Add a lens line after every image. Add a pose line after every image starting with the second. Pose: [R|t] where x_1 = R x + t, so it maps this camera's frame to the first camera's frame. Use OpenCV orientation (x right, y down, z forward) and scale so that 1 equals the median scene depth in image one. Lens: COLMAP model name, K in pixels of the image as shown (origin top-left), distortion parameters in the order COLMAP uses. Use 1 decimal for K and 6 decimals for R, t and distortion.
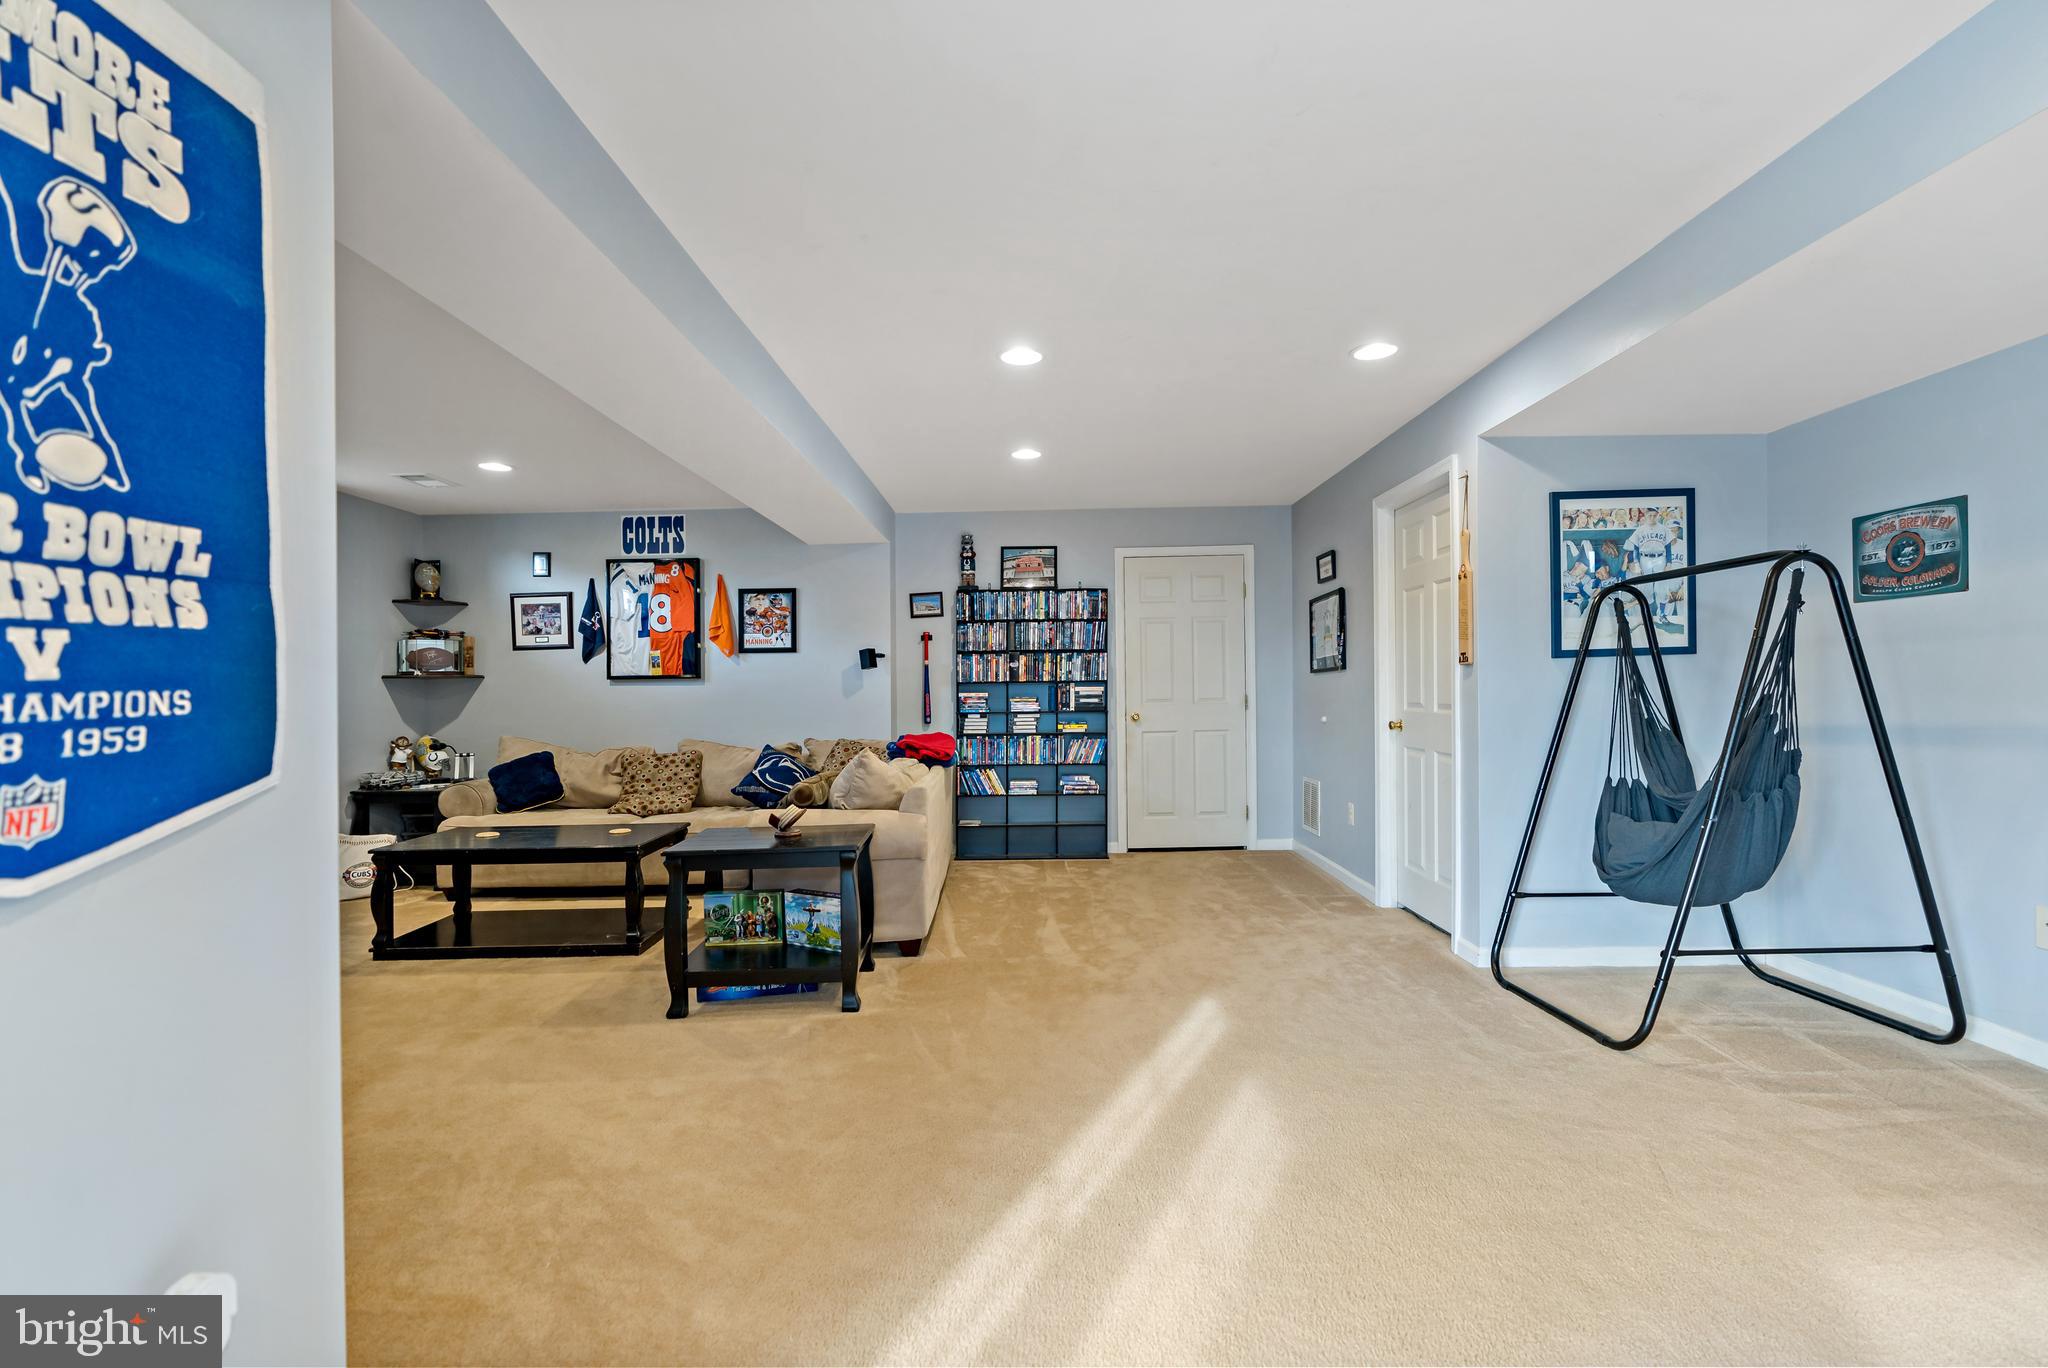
lens RADIAL K [[942.7, 0, 1024.6], [0, 942.7, 685.2], [0, 0, 1]] dist [-0.014519, 0.005493]
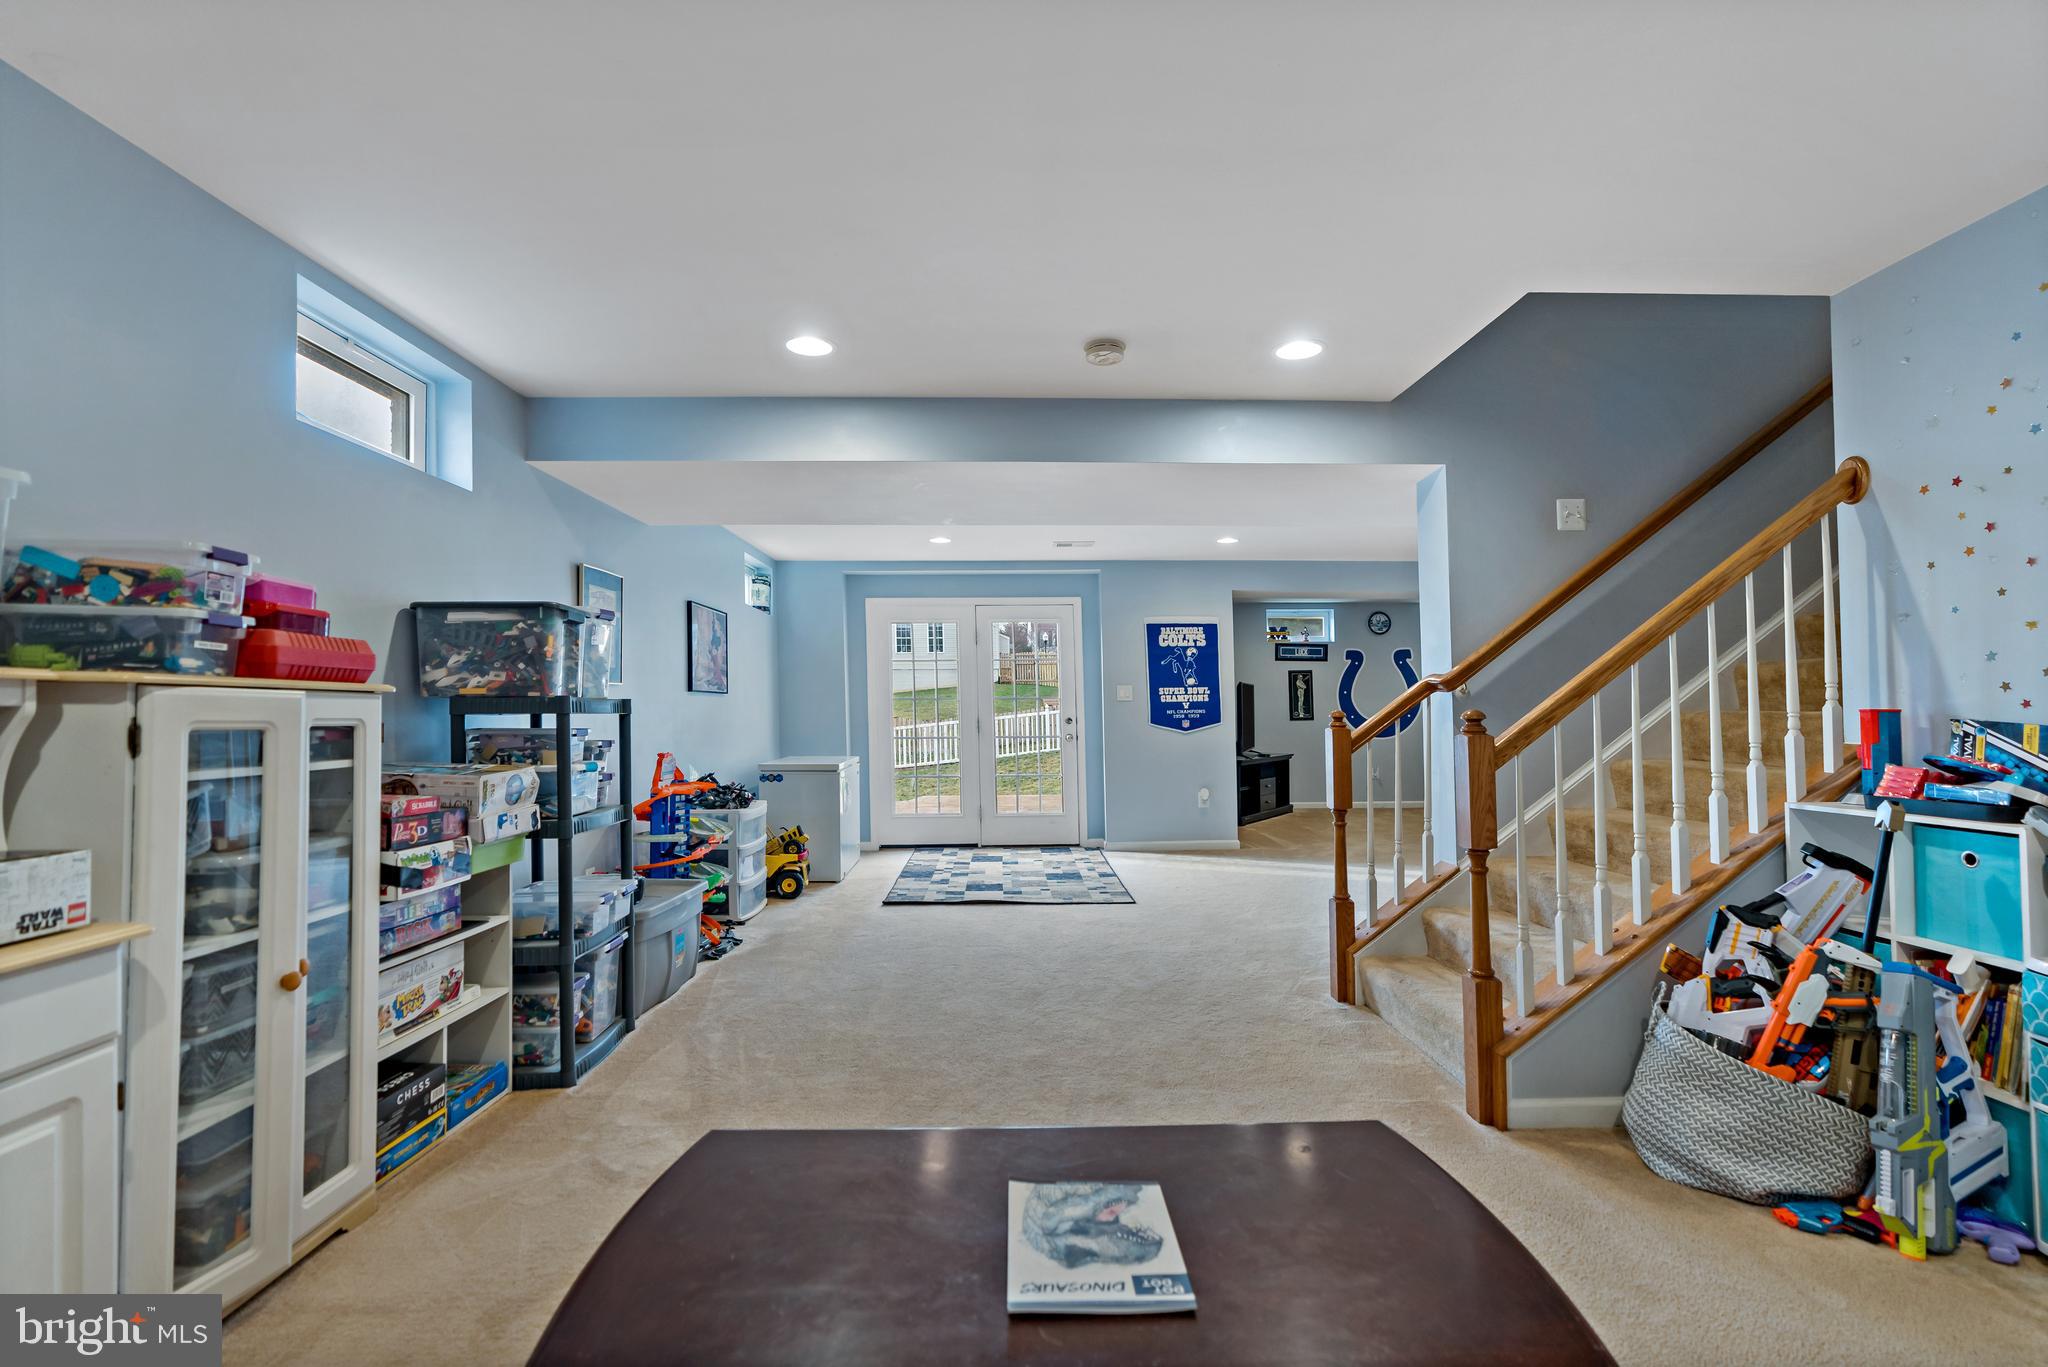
lens RADIAL K [[942.7, 0, 1023.8], [0, 942.7, 686.6], [0, 0, 1]] dist [-0.014519, 0.005493]
pose [[0.019123, -0.021082, -0.999595, 6.775146], [0.002732, 0.999775, -0.021033, -0.025189], [0.999813, -0.002329, 0.019176, -0.589180]]
